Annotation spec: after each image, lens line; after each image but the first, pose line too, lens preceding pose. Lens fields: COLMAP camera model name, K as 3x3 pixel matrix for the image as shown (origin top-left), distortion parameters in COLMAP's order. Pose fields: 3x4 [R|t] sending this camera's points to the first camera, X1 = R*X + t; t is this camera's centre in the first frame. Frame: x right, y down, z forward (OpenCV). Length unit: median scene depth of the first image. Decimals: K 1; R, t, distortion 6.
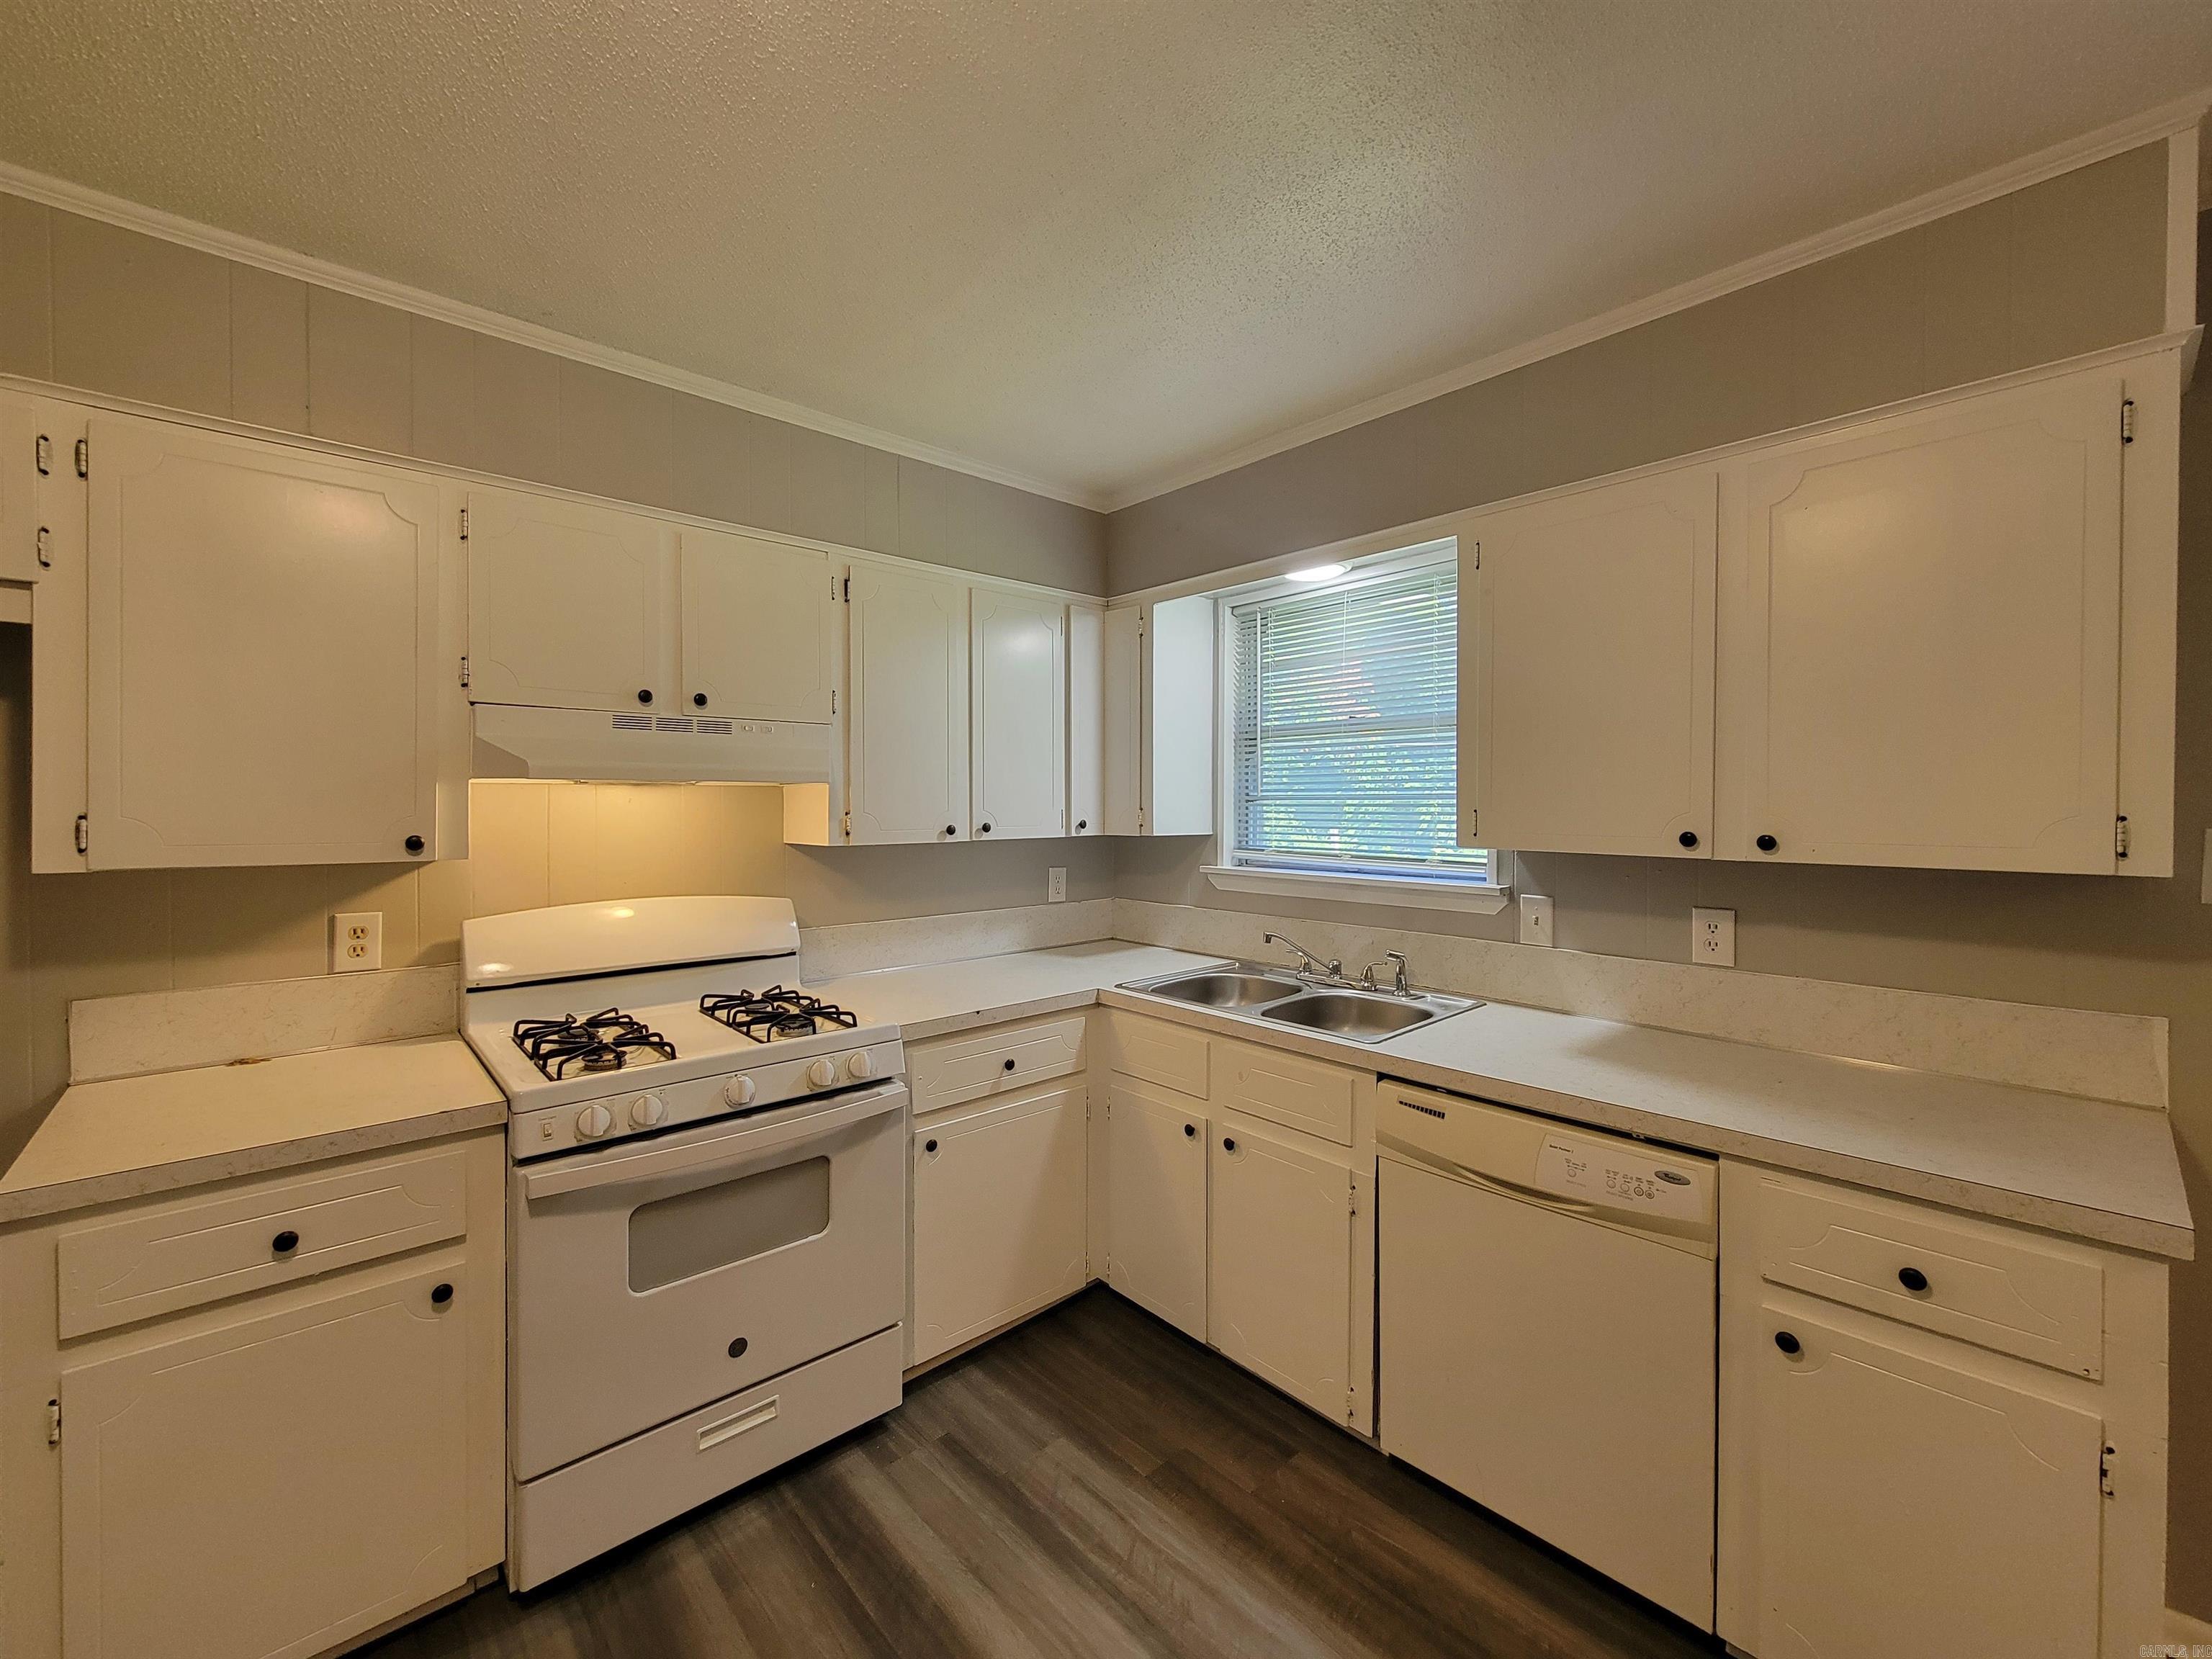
lens RADIAL K [[899.1, 0, 1105.9], [0, 899.1, 818.7], [0, 0, 1]] dist [-0.001146, 0.000024]
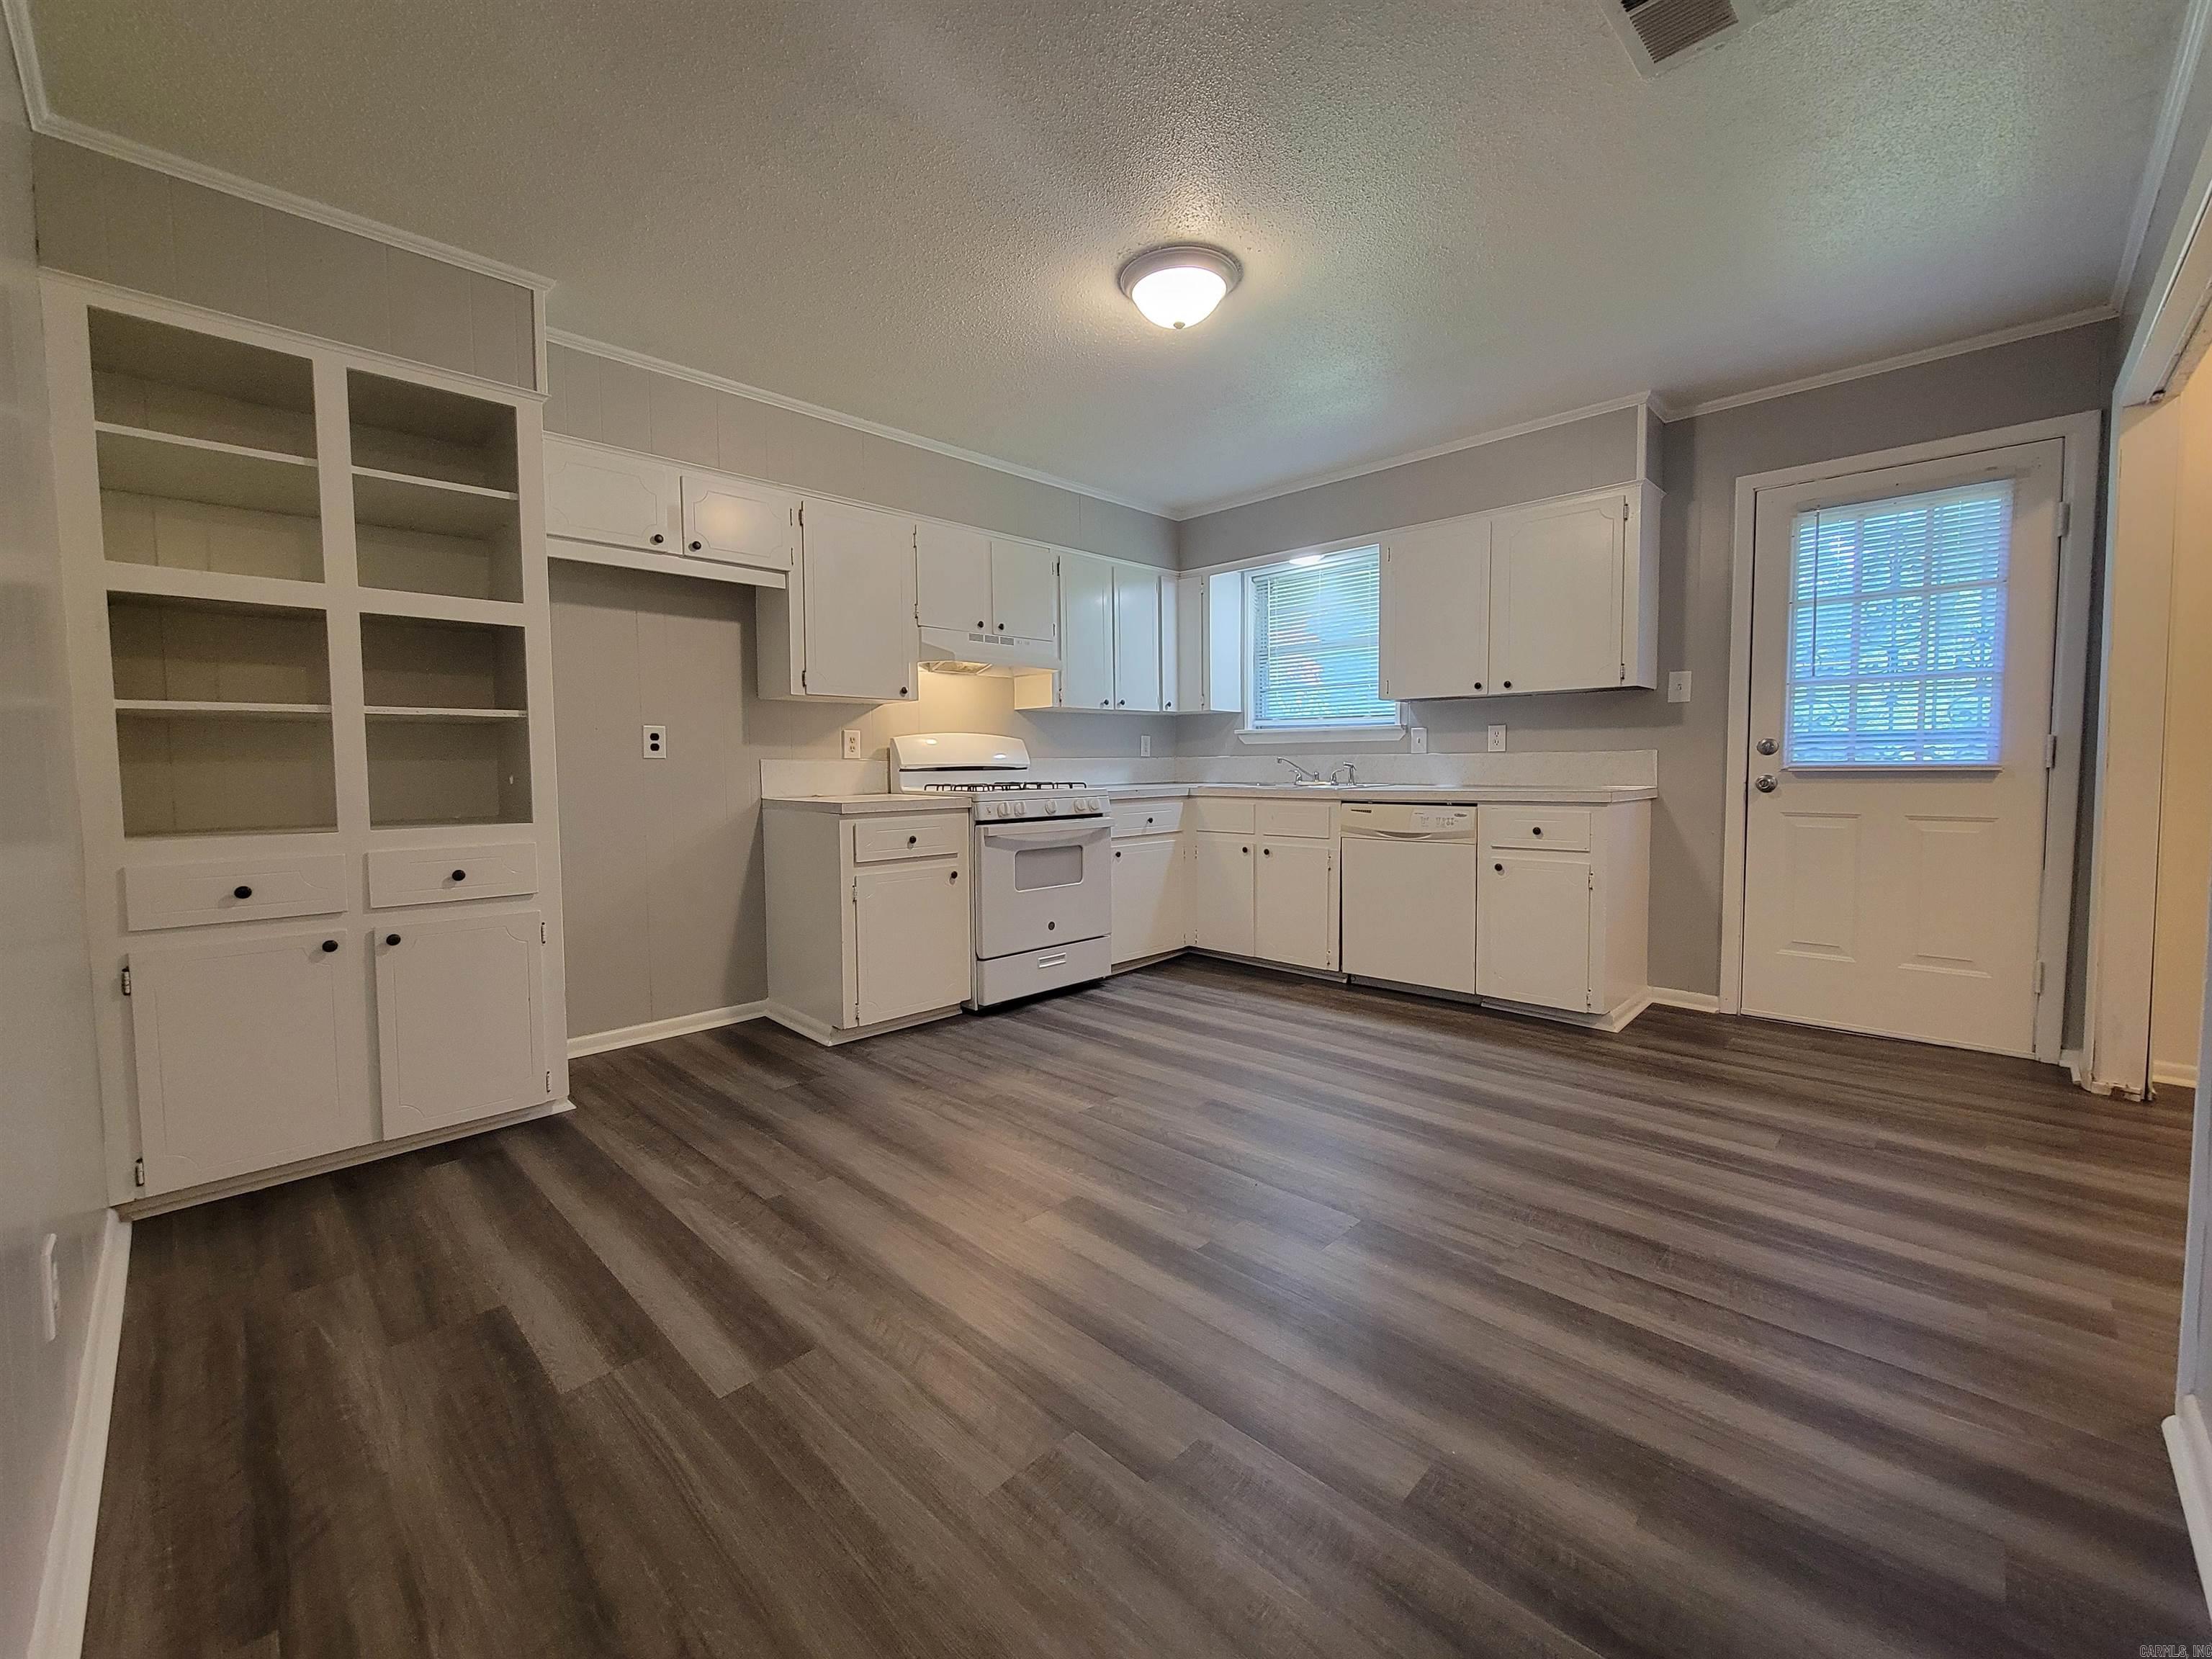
lens RADIAL K [[899.1, 0, 1105.9], [0, 899.1, 818.7], [0, 0, 1]] dist [-0.001146, 0.000024]
pose [[0.998131, -0.013498, 0.059608, -0.332187], [0.010884, 0.998974, 0.043959, 0.194810], [-0.060140, -0.043228, 0.997253, -0.951583]]
